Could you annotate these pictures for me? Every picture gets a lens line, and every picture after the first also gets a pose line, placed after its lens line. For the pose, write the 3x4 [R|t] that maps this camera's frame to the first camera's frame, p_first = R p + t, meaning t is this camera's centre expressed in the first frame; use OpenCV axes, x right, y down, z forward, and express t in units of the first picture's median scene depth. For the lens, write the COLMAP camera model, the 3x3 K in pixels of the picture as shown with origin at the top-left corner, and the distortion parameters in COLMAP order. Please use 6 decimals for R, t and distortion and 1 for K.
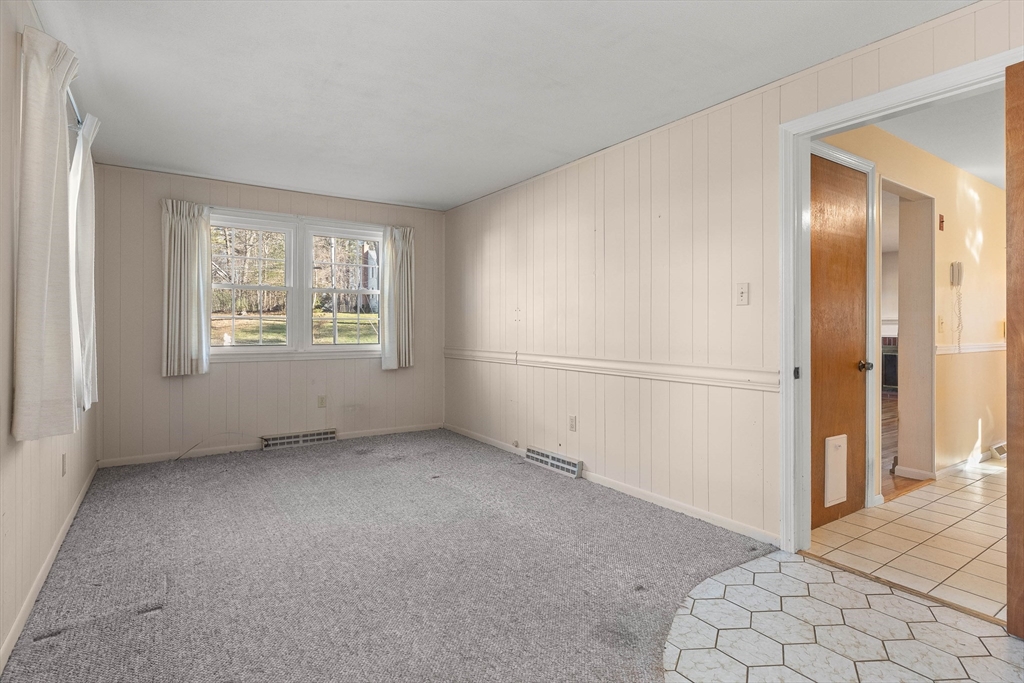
lens RADIAL K [[527.3, 0, 512.7], [0, 527.3, 326.1], [0, 0, 1]] dist [-0.000772, -0.000184]
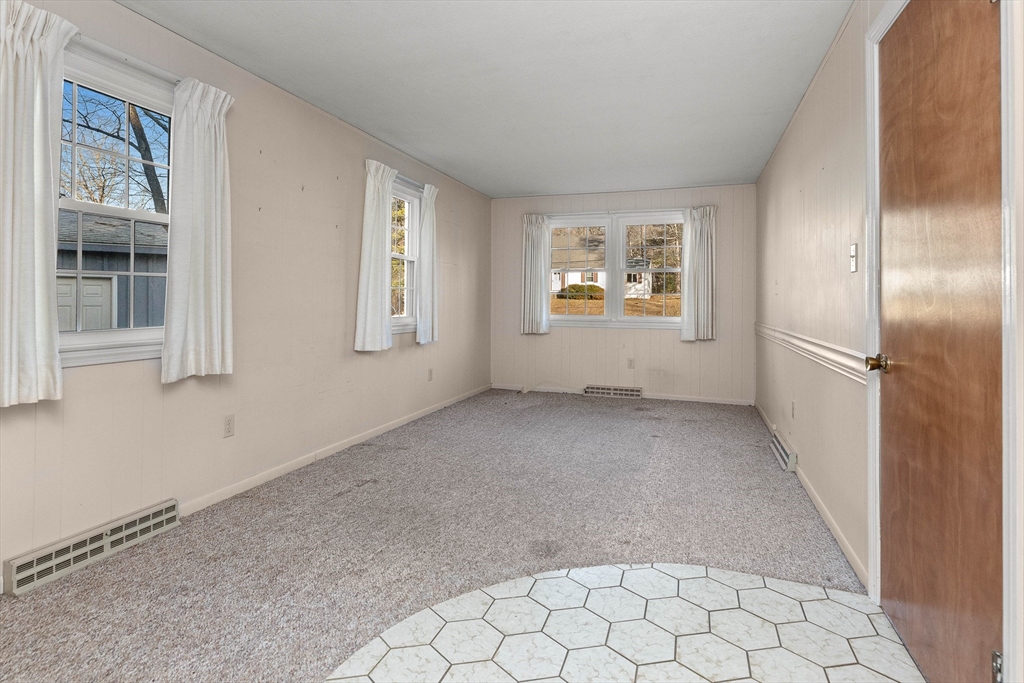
lens RADIAL K [[519.8, 0, 512.9], [0, 519.8, 295.9], [0, 0, 1]] dist [-0.002129, -0.000488]
pose [[0.604088, -0.004028, -0.796908, 0.493053], [-0.004961, 0.999949, -0.008814, 0.002215], [0.796902, 0.009278, 0.604037, 0.088160]]
